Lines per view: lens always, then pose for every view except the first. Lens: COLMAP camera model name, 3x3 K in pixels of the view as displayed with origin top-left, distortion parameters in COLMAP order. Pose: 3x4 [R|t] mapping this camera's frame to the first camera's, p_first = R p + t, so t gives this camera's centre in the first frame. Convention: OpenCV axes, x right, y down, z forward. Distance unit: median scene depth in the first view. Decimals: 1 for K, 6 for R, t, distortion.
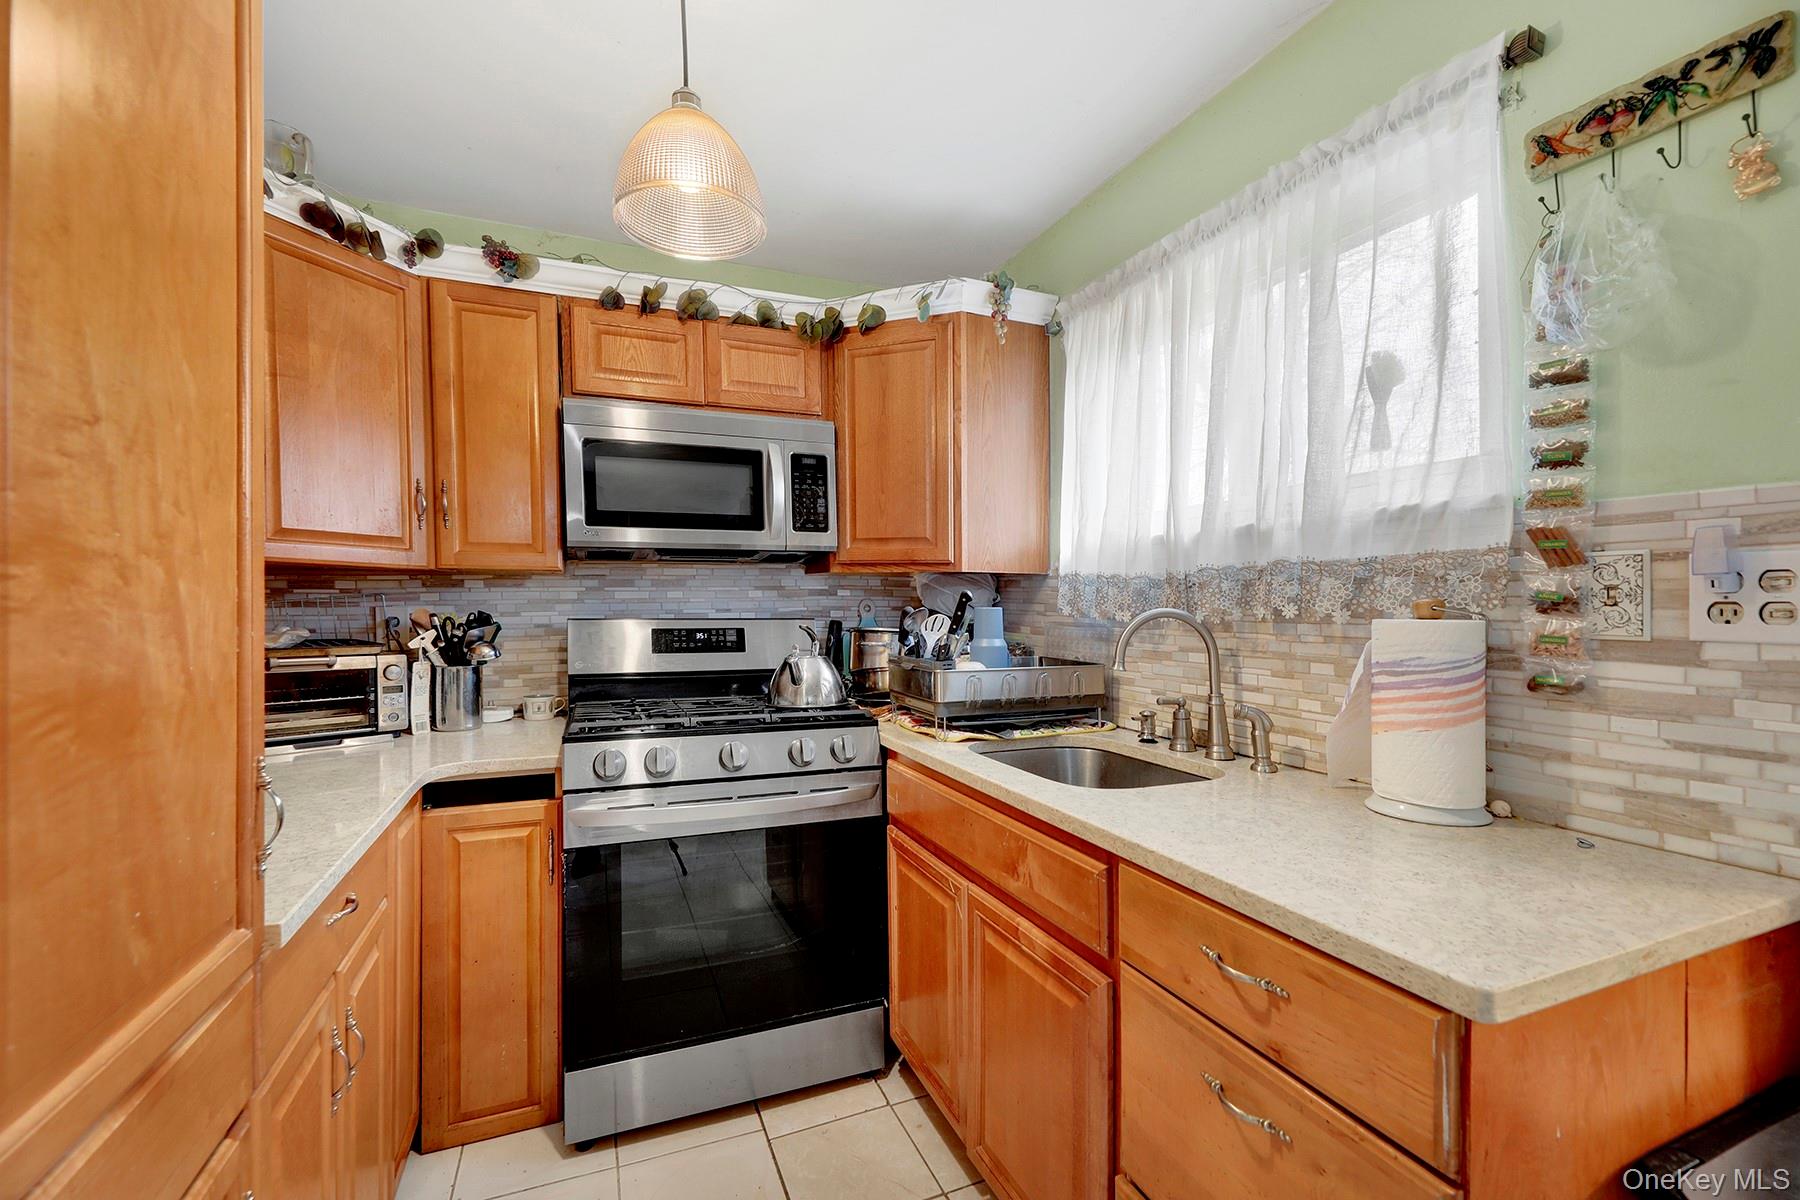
lens RADIAL K [[725.4, 0, 875.0], [0, 725.4, 635.5], [0, 0, 1]] dist [-0.001749, -0.000199]
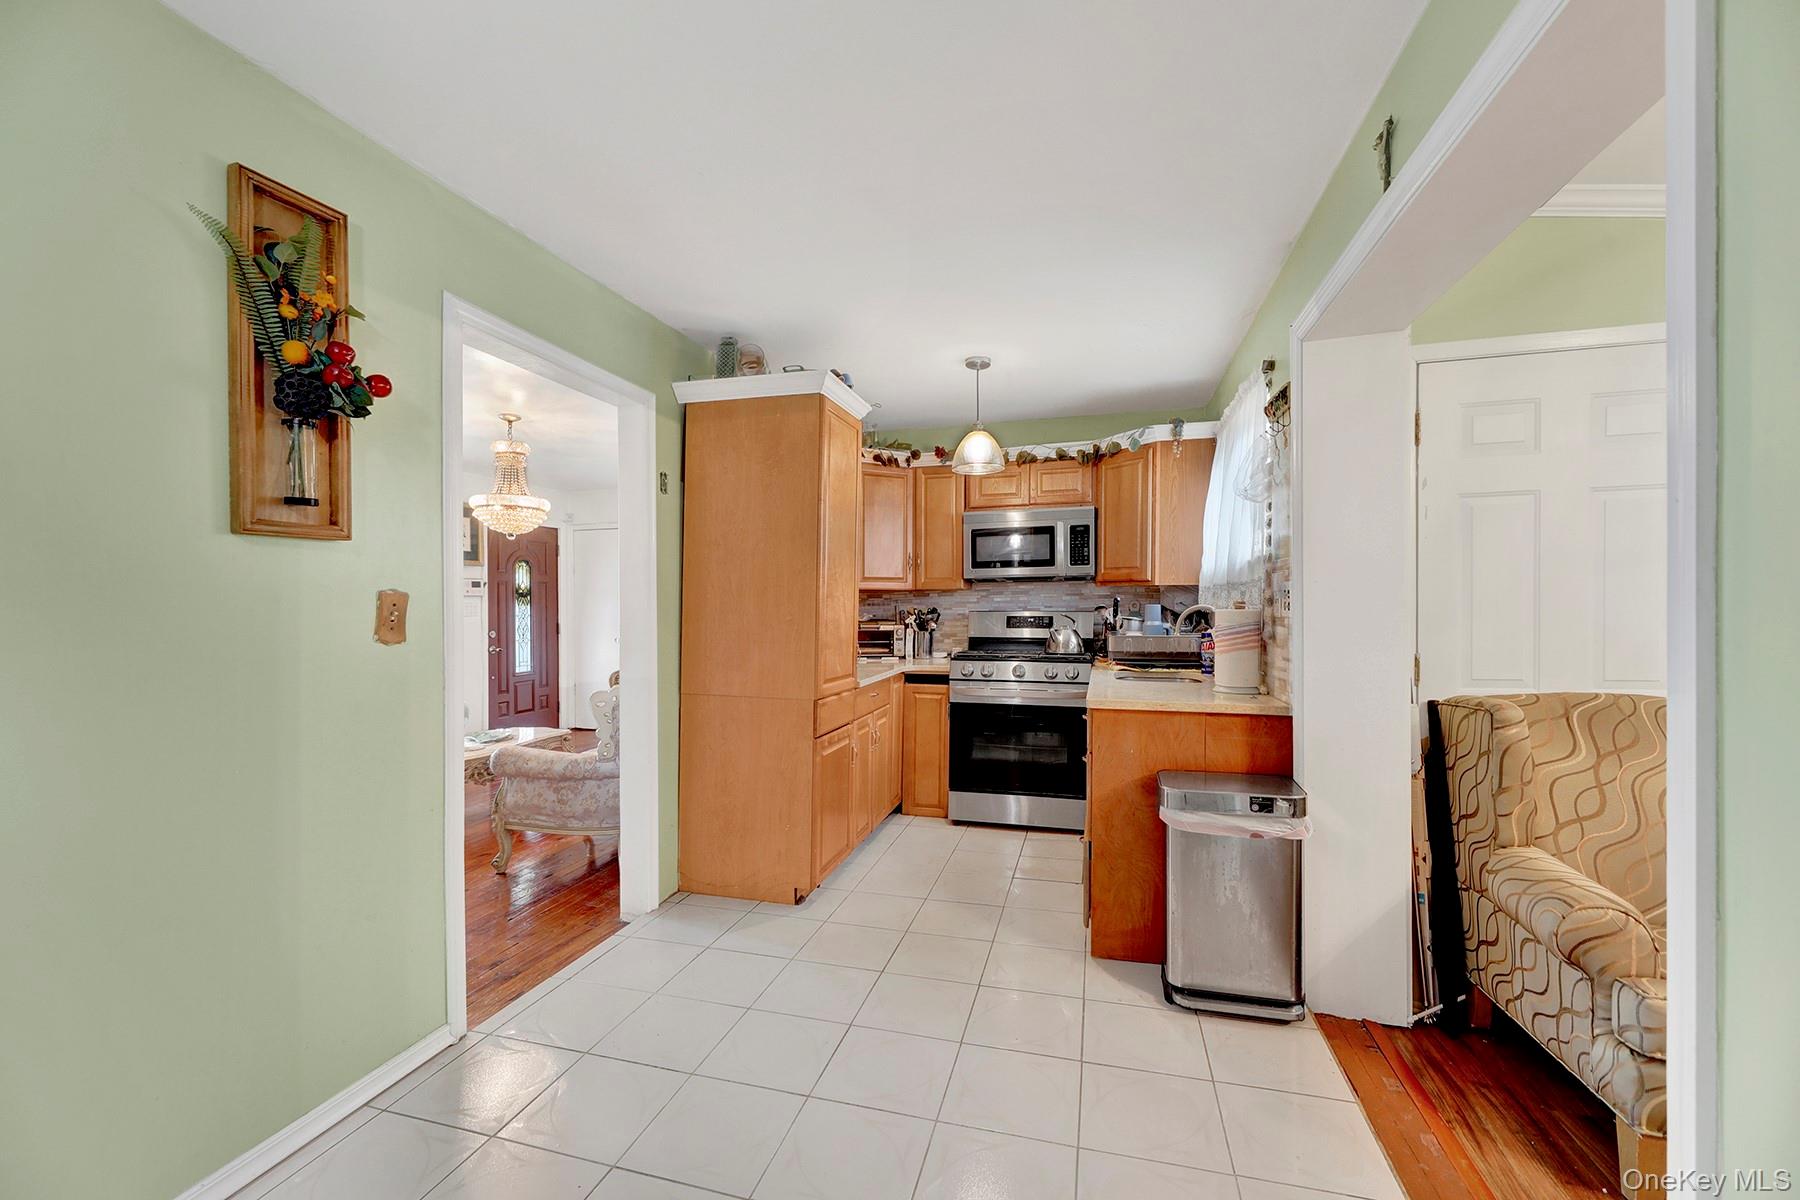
lens RADIAL K [[747.2, 0, 900.0], [0, 747.2, 600.0], [0, 0, 1]] dist [-0.001404, -0.003230]
pose [[0.792464, -0.007733, -0.609870, 0.838712], [-0.020232, 0.999036, -0.038957, 0.038399], [0.609583, 0.043211, 0.791544, -0.957847]]
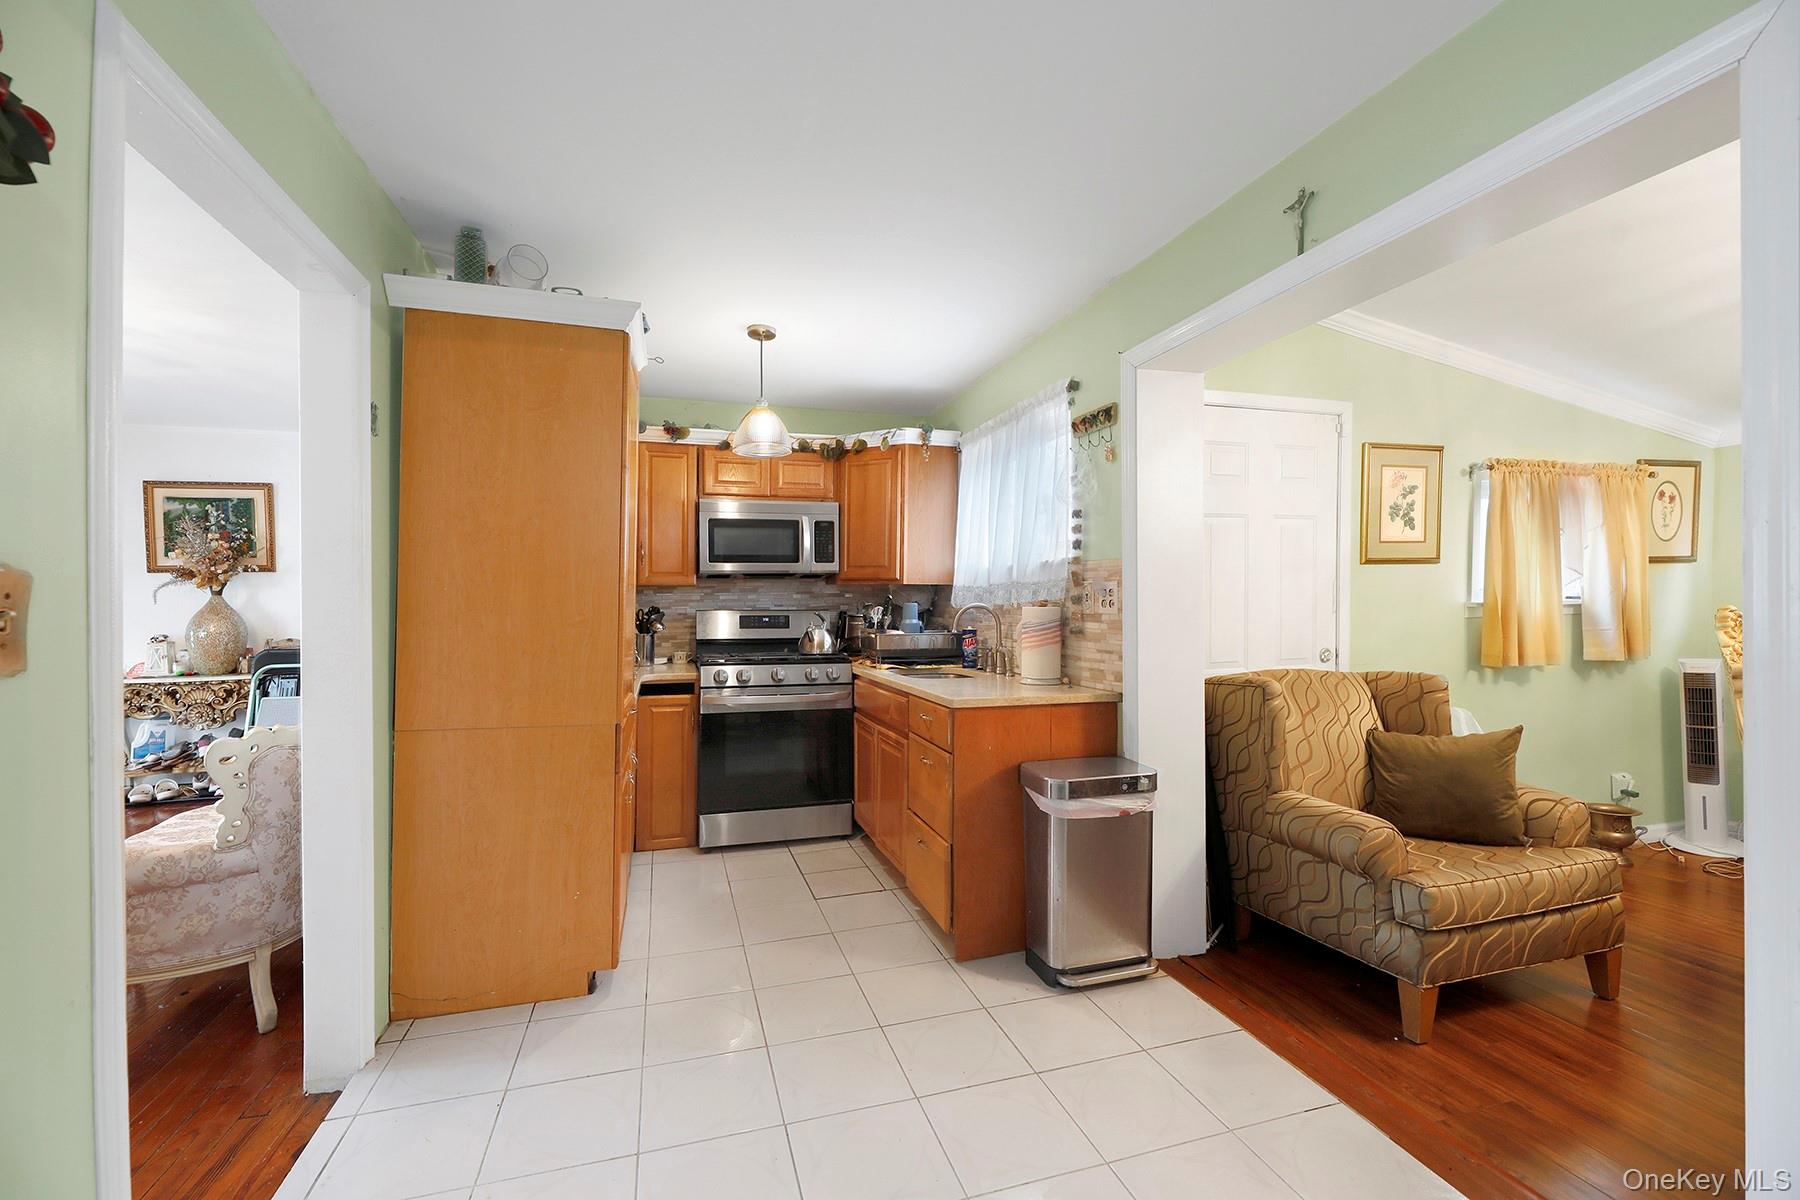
lens RADIAL K [[747.2, 0, 900.0], [0, 747.2, 600.0], [0, 0, 1]] dist [-0.001404, -0.003230]
pose [[0.996322, -0.003654, -0.085608, 0.302798], [-0.000258, 0.998958, -0.045637, 0.044547], [0.085686, 0.045492, 0.995283, -0.998156]]
